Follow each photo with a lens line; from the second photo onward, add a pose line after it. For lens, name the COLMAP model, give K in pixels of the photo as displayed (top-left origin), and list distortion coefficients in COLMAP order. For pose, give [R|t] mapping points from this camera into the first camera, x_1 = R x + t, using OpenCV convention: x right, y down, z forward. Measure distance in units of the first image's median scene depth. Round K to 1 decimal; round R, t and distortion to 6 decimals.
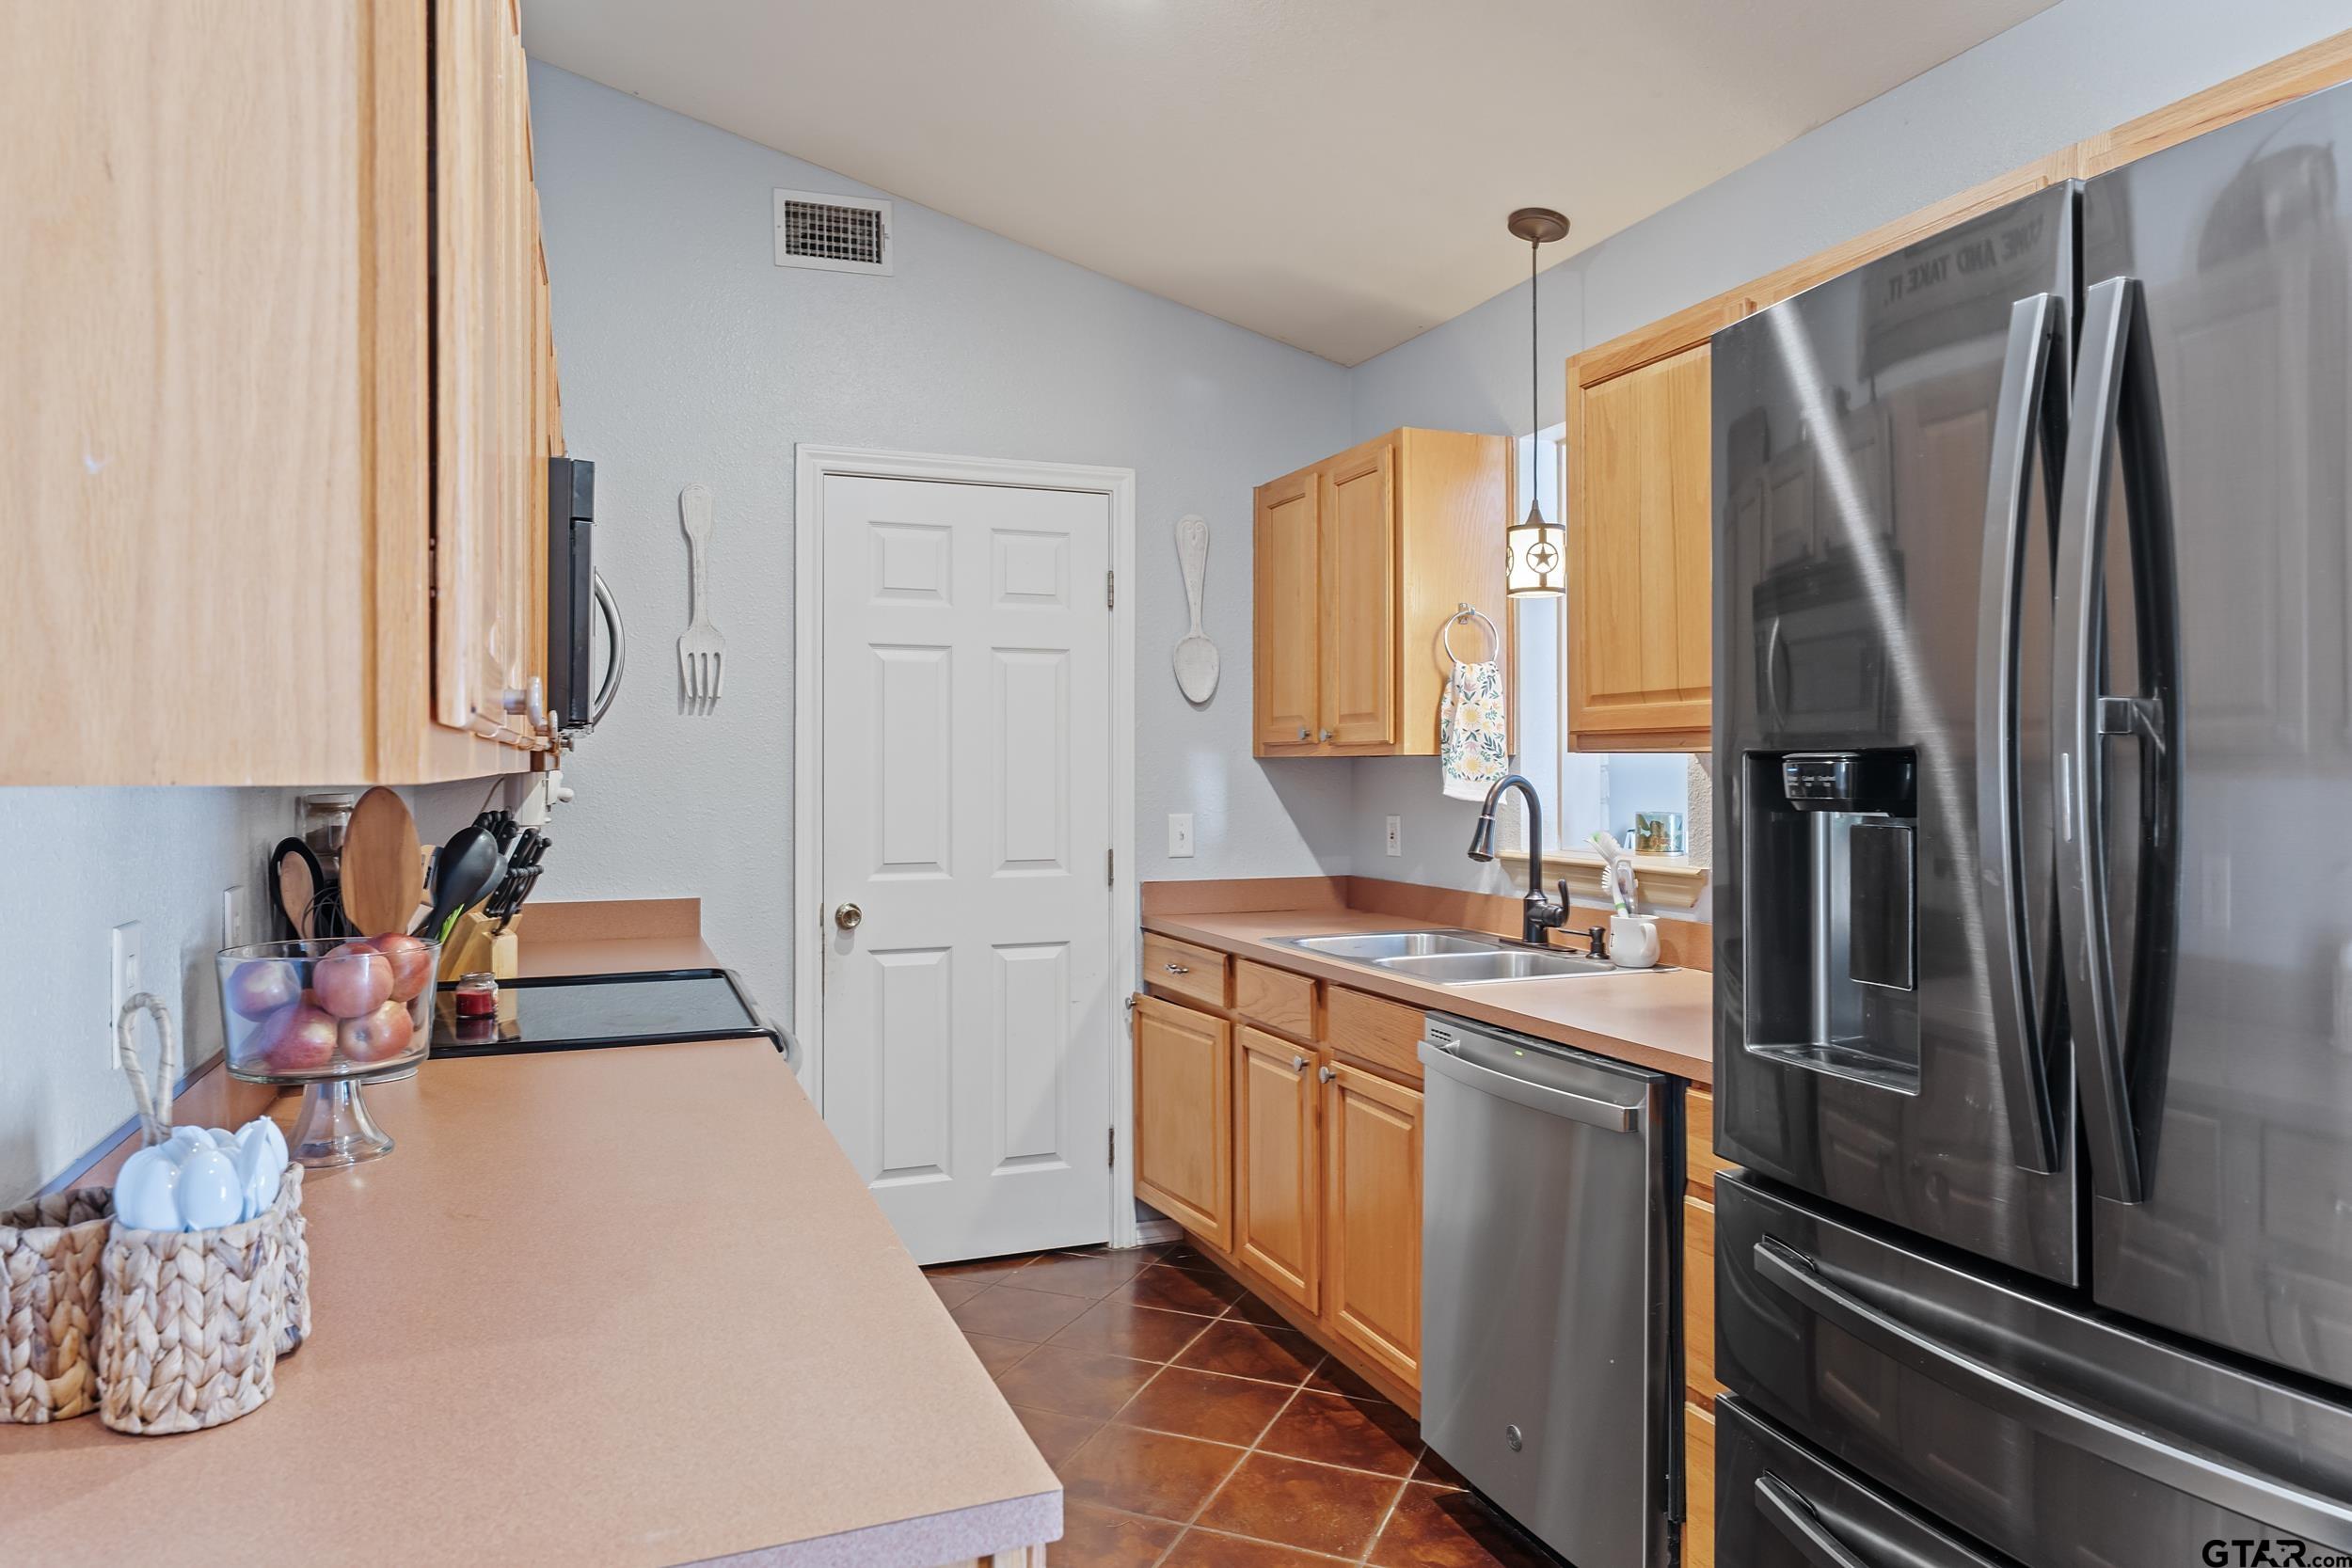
lens RADIAL K [[1480.4, 0, 1168.4], [0, 1480.4, 748.7], [0, 0, 1]] dist [-0.000448, -0.000099]
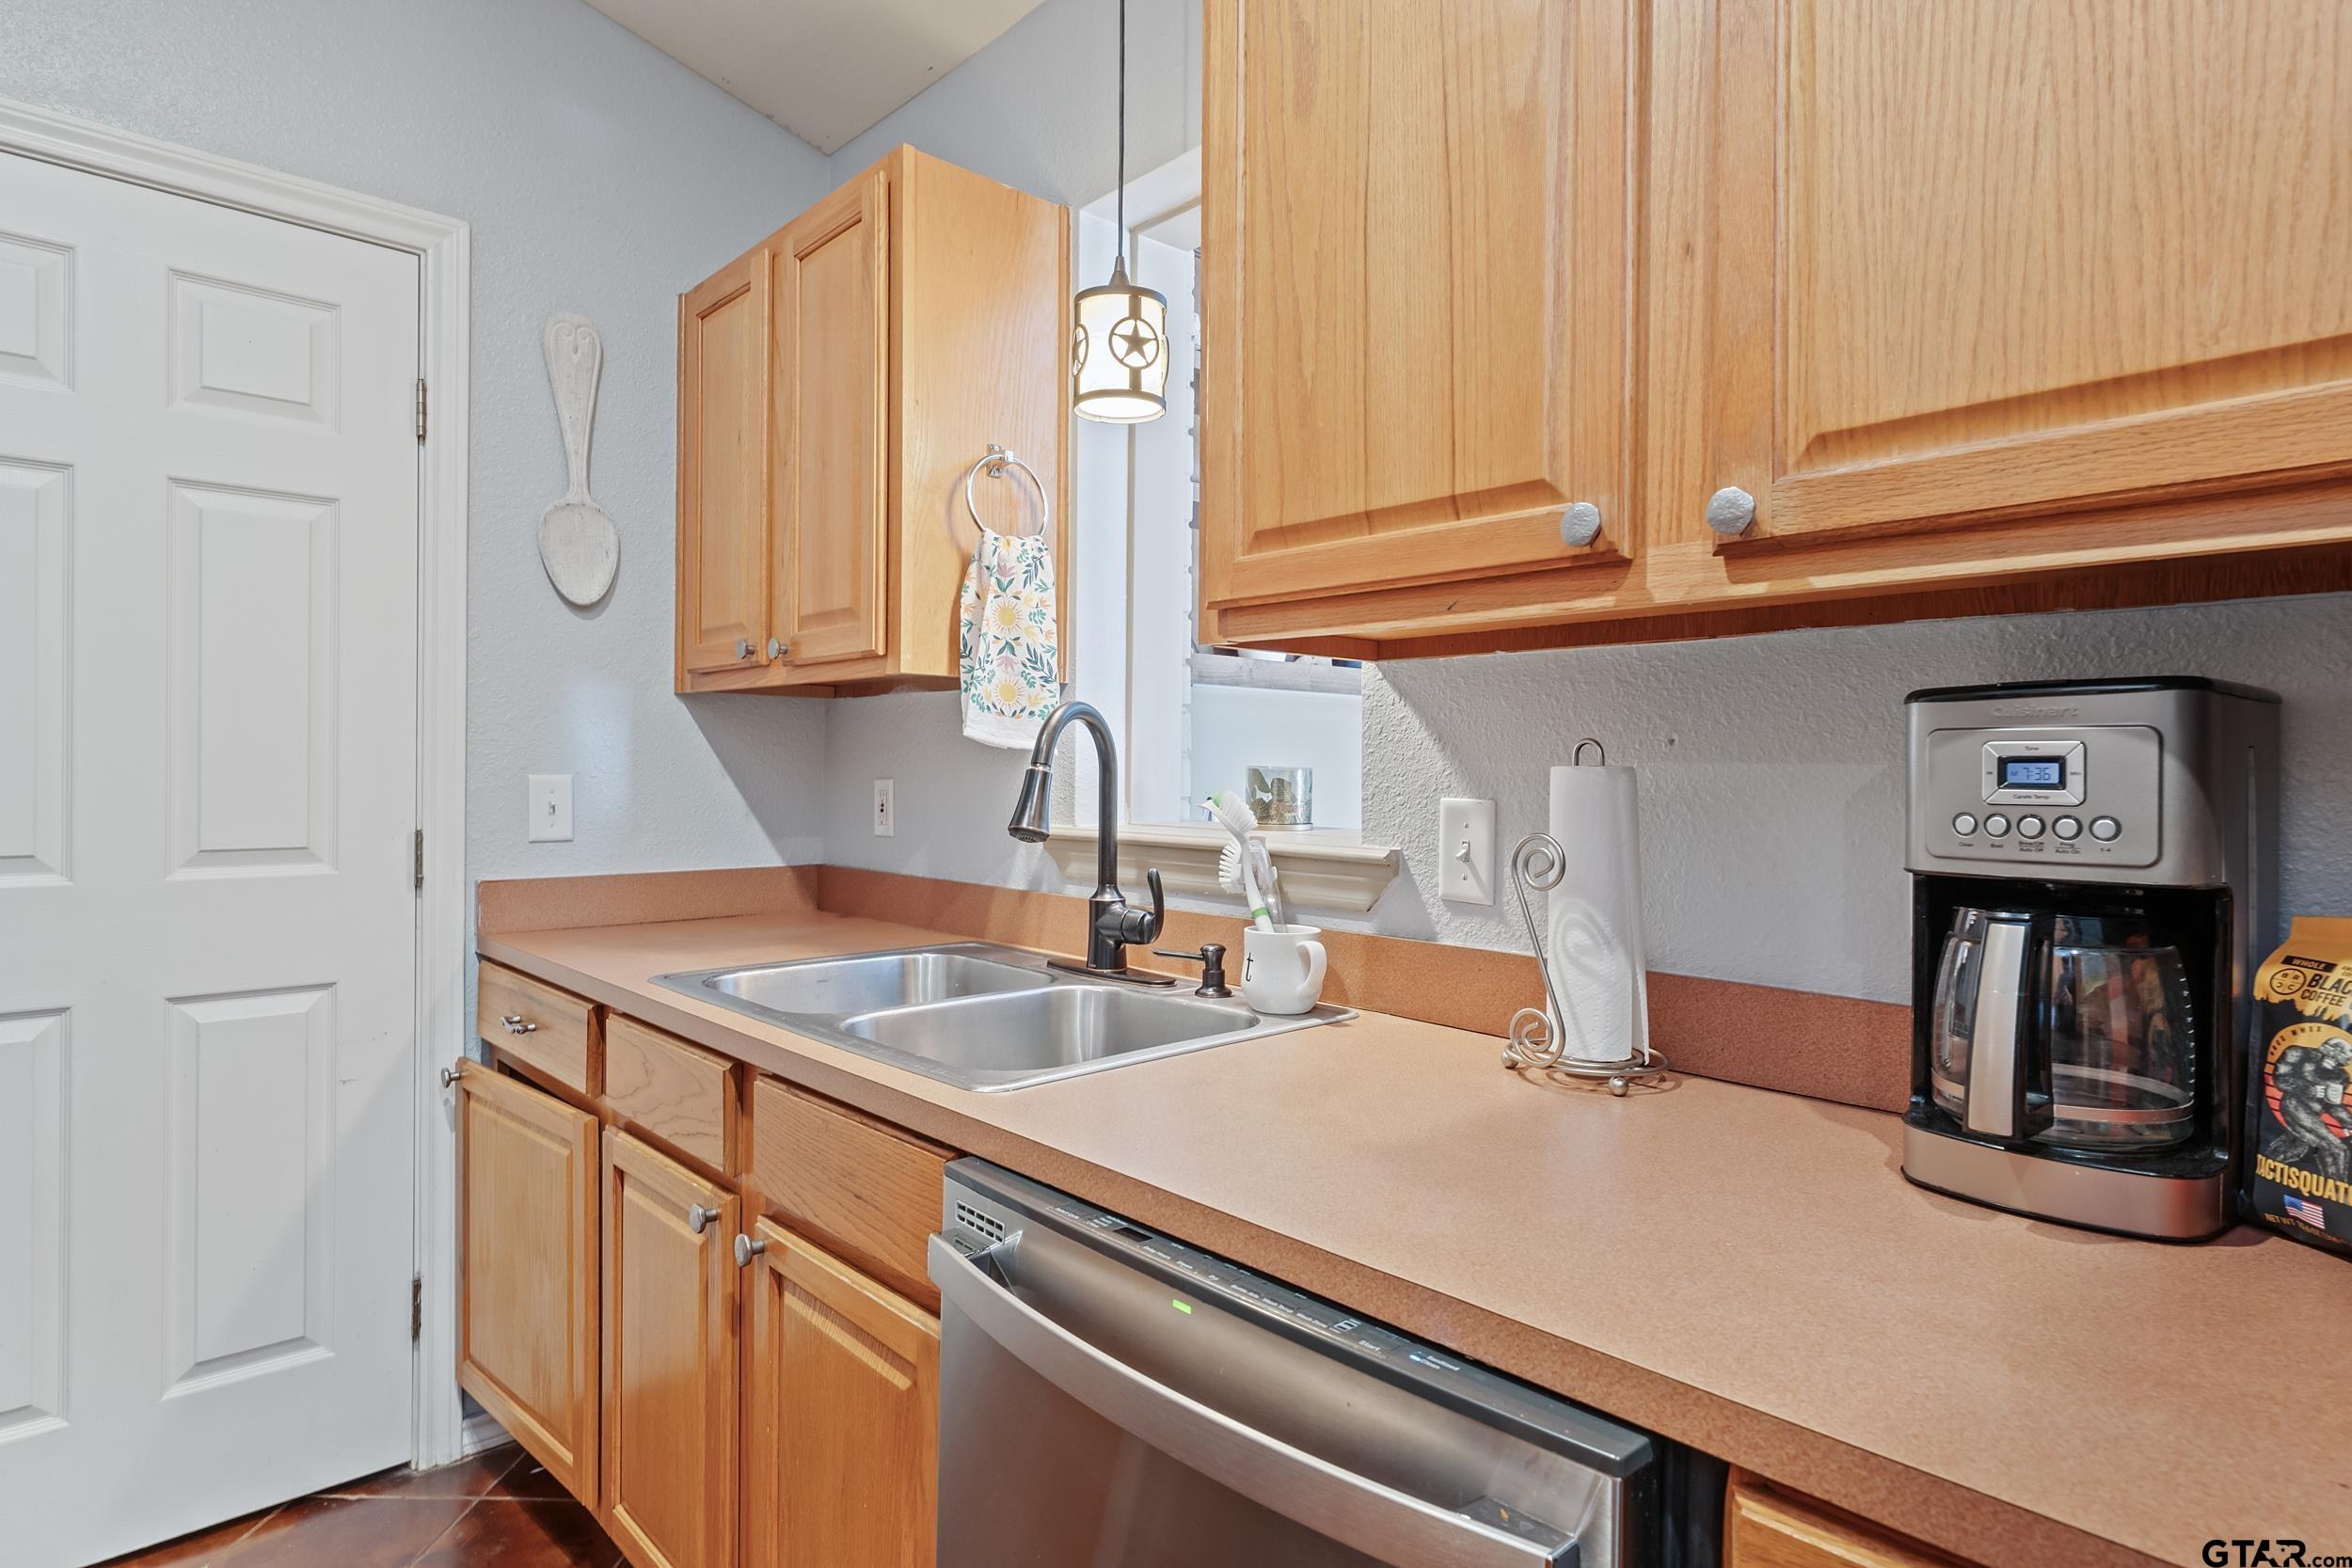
lens RADIAL K [[1242.6, 0, 1176.0], [0, 1242.6, 784.0], [0, 0, 1]] dist [-0.001151, -0.000061]
pose [[0.929245, 0.005060, 0.369428, 0.073968], [-0.015411, 0.999567, 0.025075, 0.036125], [-0.369142, -0.028994, 0.928921, 0.470974]]
